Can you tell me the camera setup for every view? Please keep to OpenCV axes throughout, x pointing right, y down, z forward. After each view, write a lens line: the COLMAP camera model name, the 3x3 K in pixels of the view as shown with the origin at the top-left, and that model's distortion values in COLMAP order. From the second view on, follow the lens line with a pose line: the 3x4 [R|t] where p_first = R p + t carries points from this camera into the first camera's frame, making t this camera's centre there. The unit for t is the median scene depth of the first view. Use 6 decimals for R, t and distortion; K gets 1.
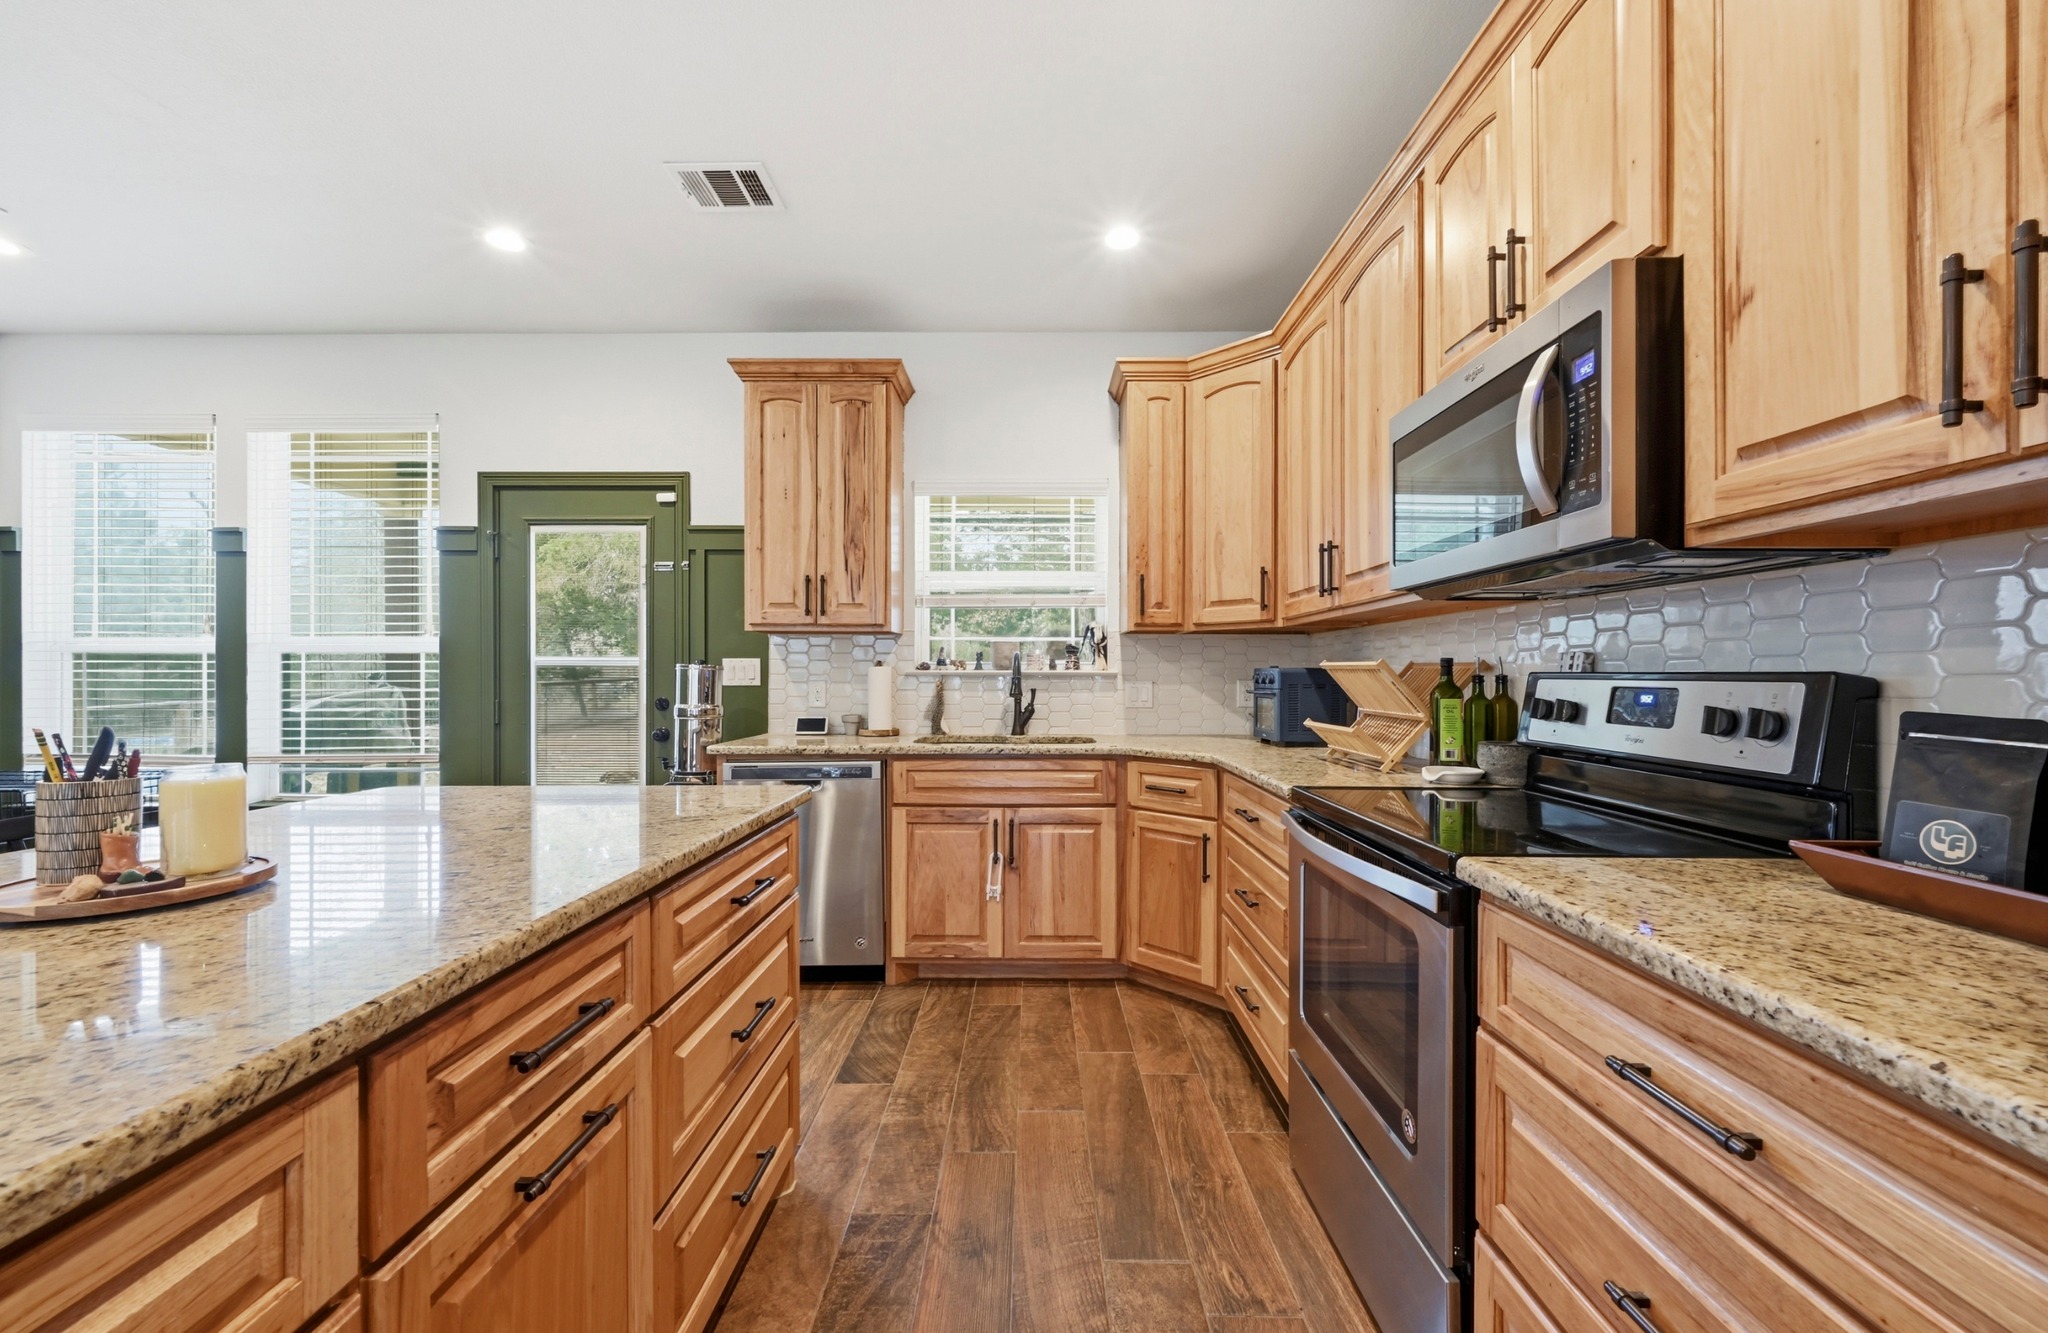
lens RADIAL K [[813.7, 0, 1030.4], [0, 813.7, 673.6], [0, 0, 1]] dist [-0.001610, -0.000049]
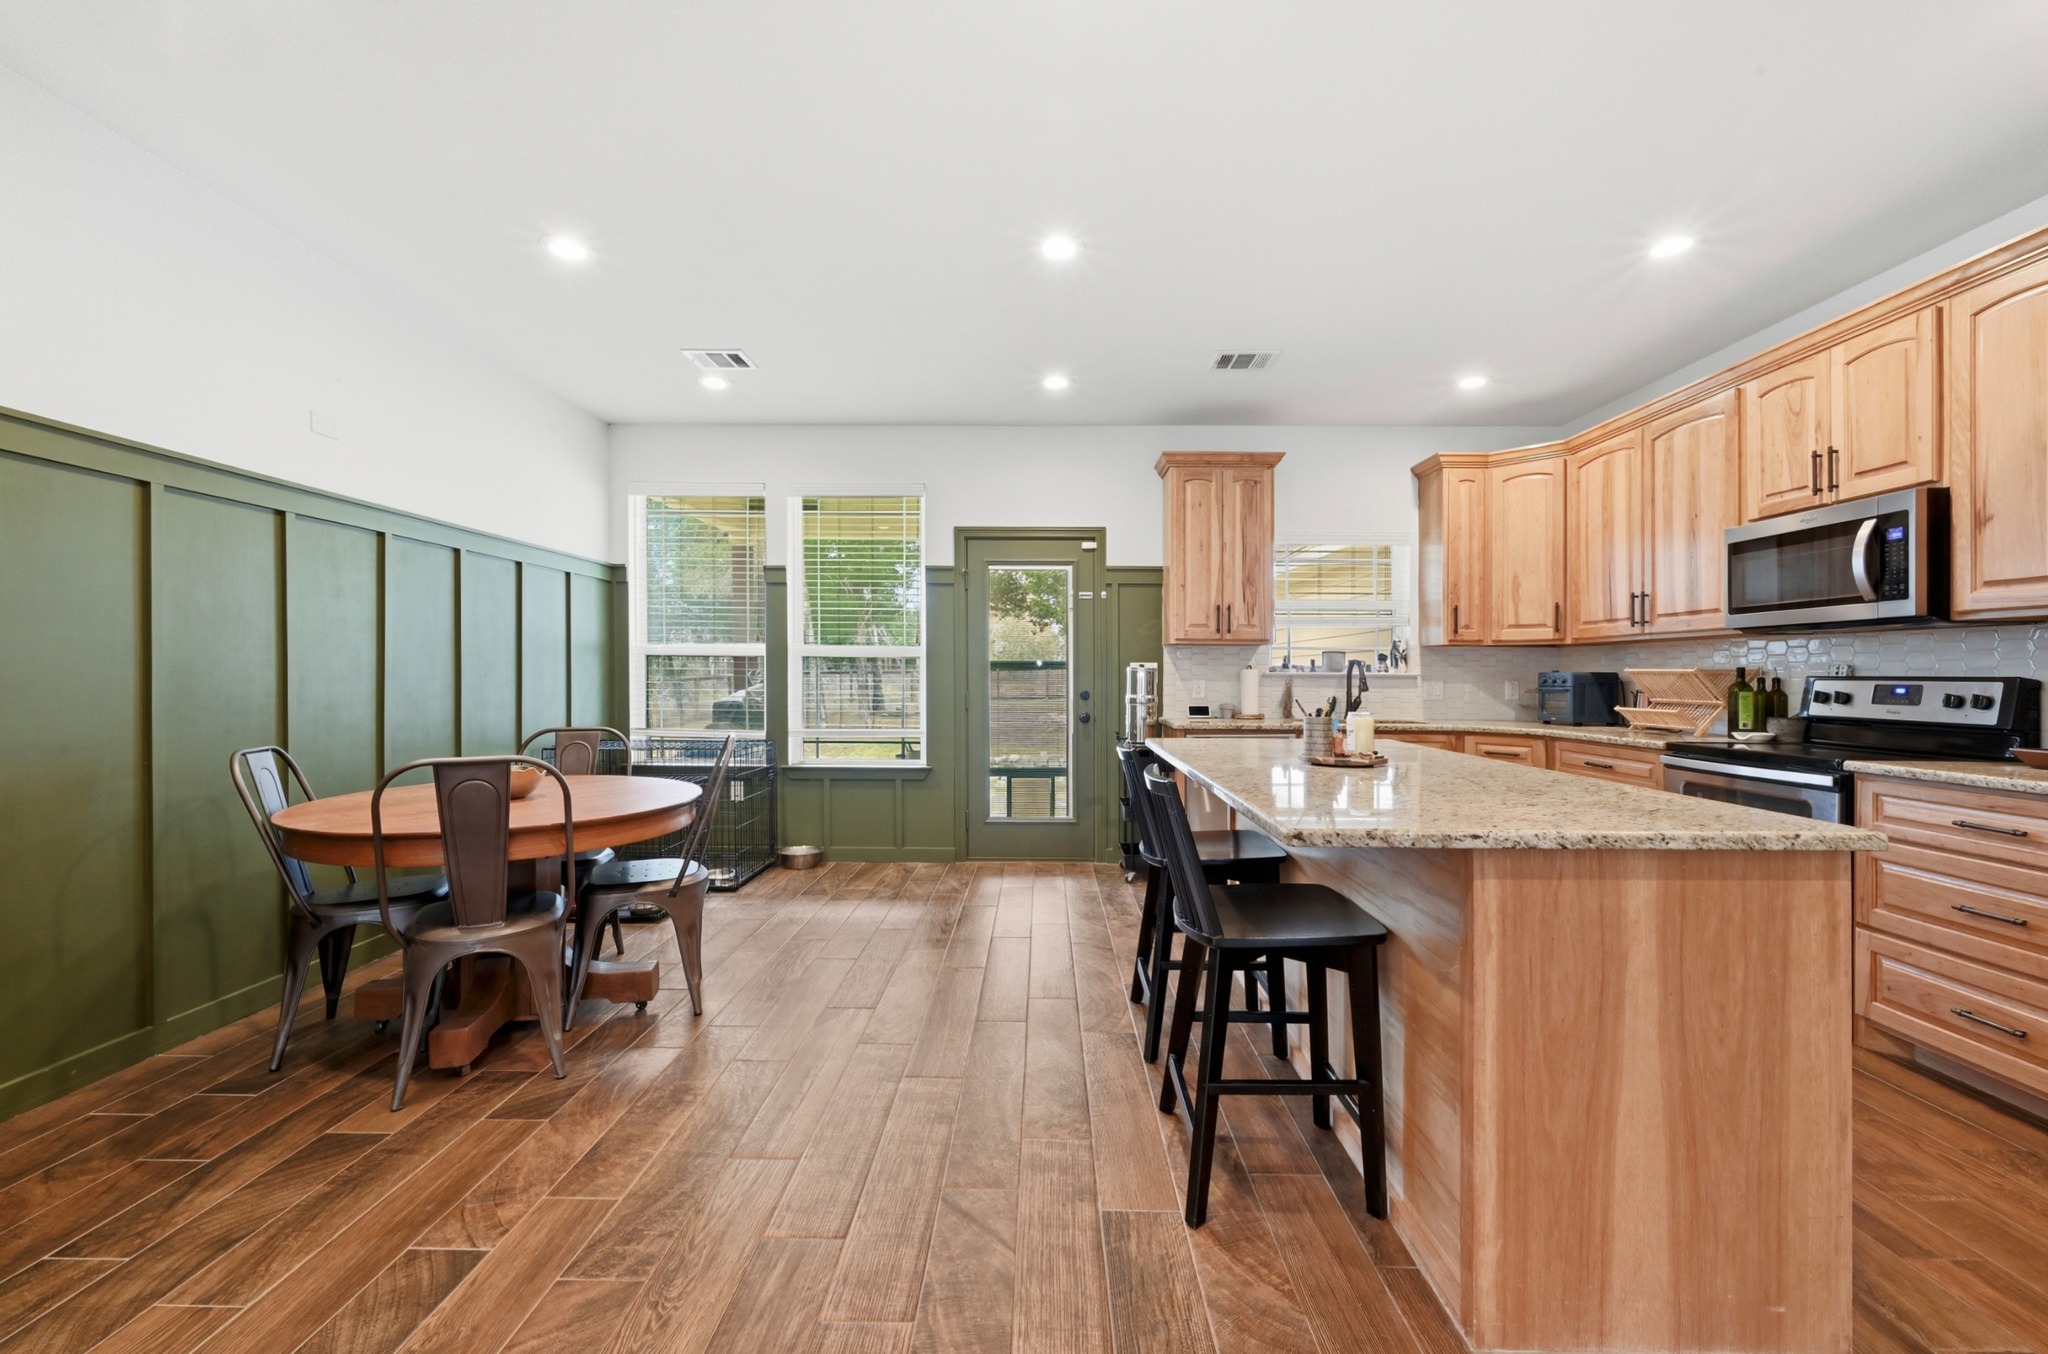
lens RADIAL K [[828.4, 0, 1027.1], [0, 828.4, 667.9], [0, 0, 1]] dist [0.002079, -0.000822]
pose [[0.999851, 0.005948, -0.016177, -0.602759], [-0.006057, 0.999959, -0.006732, 0.001447], [0.016136, 0.006829, 0.999846, -0.467105]]
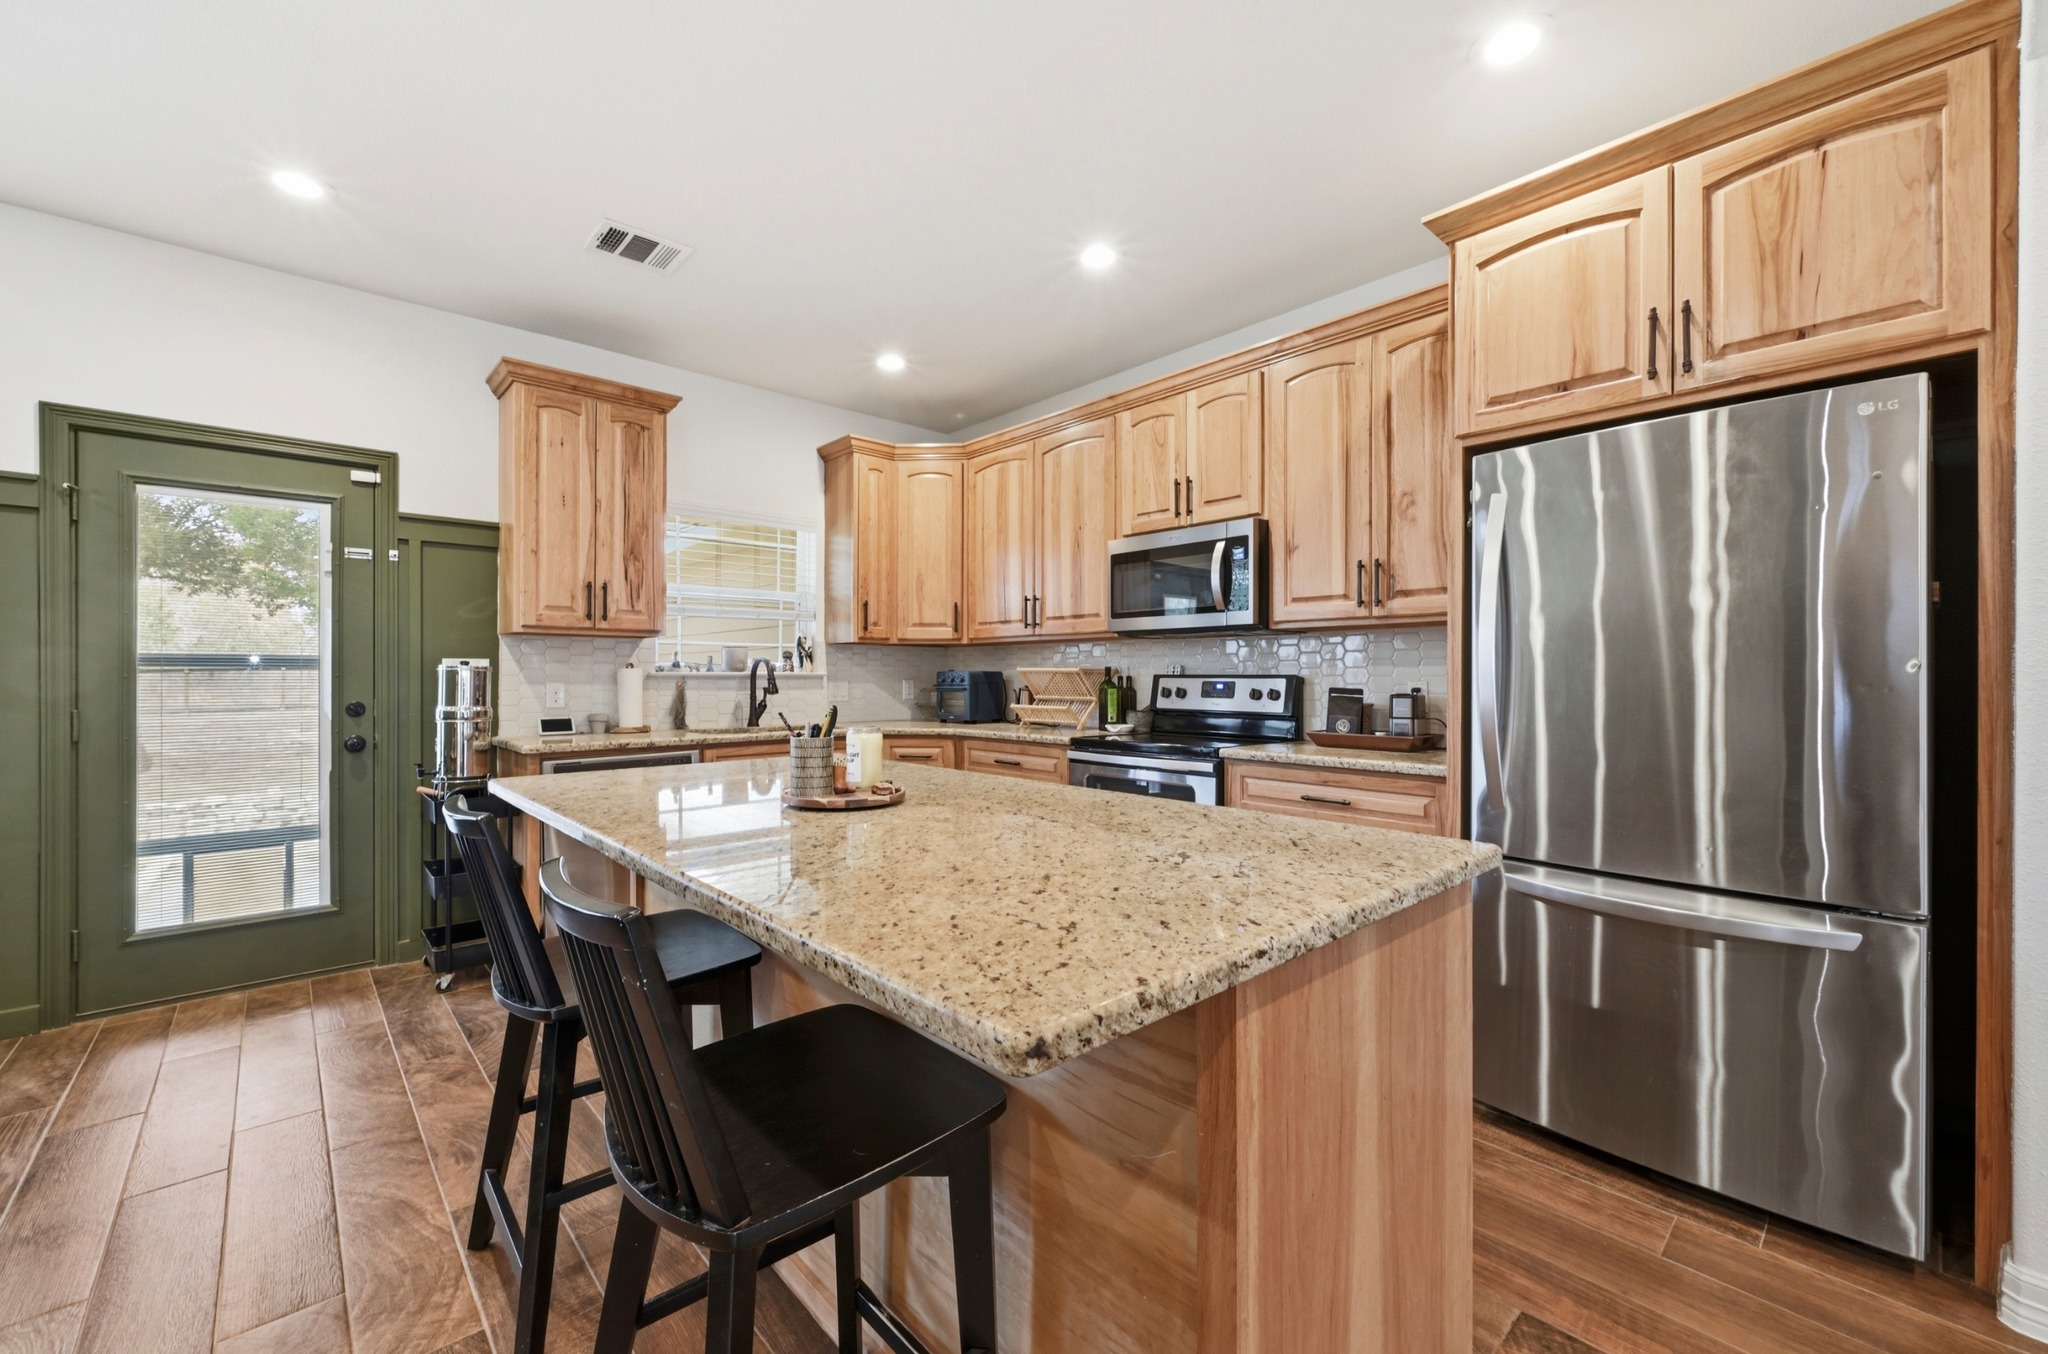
lens RADIAL K [[828.4, 0, 1026.7], [0, 828.4, 662.7], [0, 0, 1]] dist [0.002079, -0.000822]
pose [[0.737371, 0.011072, 0.675397, -0.598063], [-0.000511, 0.999875, -0.015834, 0.000908], [-0.675488, 0.011330, 0.737284, -0.176804]]
